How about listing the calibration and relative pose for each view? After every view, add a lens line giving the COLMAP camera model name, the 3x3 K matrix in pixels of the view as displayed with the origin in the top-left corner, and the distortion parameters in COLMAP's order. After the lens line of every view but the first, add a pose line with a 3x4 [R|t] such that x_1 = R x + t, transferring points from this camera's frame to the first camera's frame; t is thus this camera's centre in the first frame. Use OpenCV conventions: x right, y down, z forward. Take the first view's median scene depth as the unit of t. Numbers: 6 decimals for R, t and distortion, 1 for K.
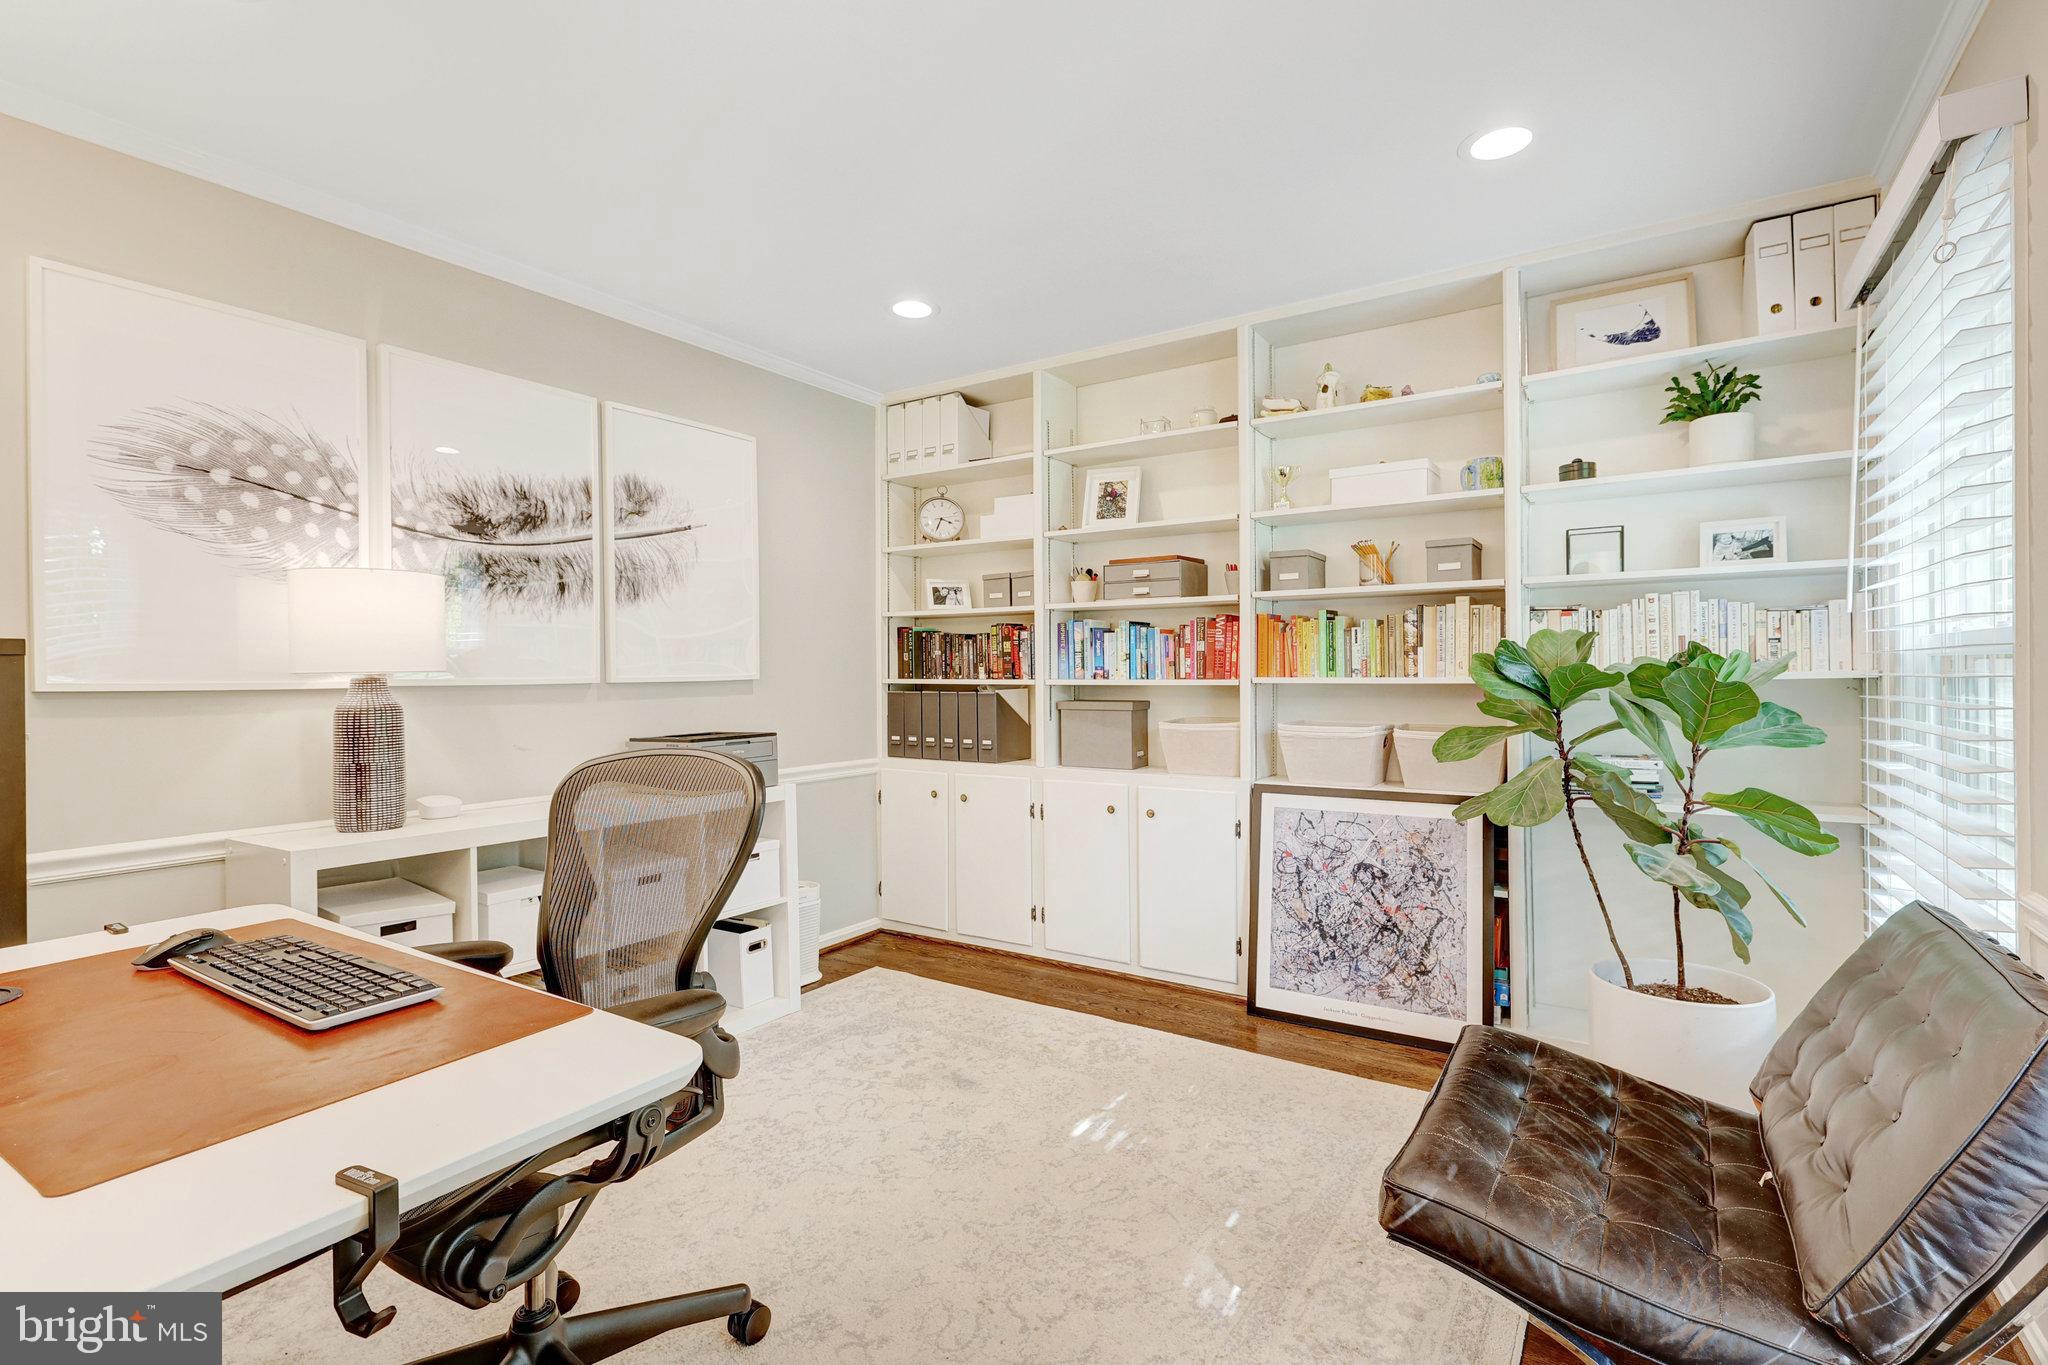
lens RADIAL K [[954.6, 0, 1021.0], [0, 954.6, 679.2], [0, 0, 1]] dist [0.002240, 0.000523]
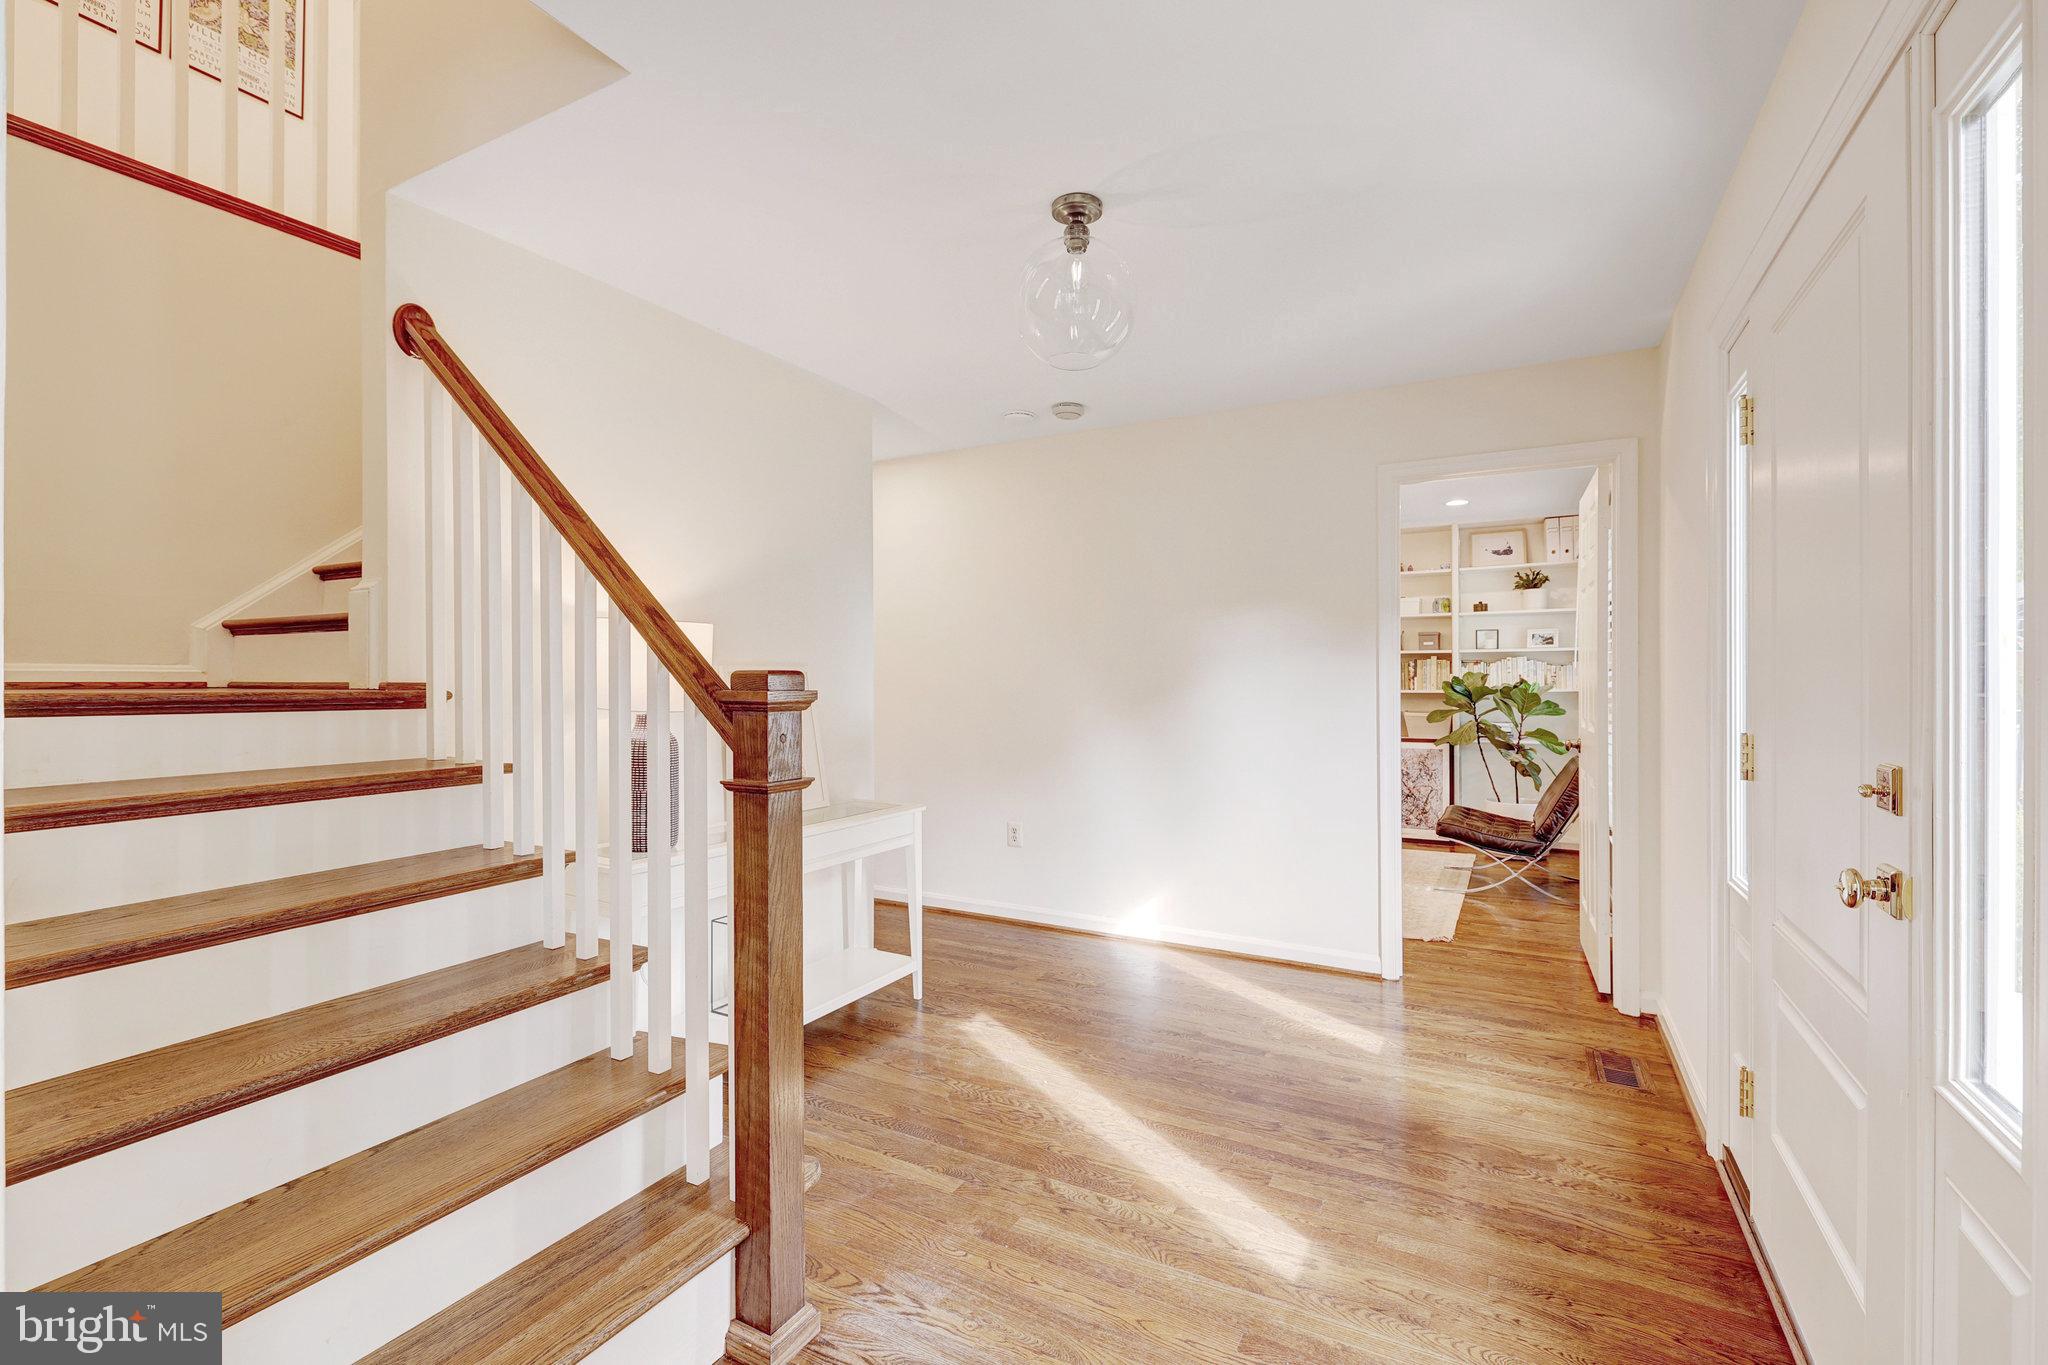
lens RADIAL K [[907.0, 0, 1018.0], [0, 907.0, 683.6], [0, 0, 1]] dist [0.009671, -0.000328]
pose [[0.997437, 0.002185, 0.071519, -0.842085], [-0.002311, 0.999996, 0.001687, -0.022299], [-0.071515, -0.001848, 0.997438, -1.362949]]
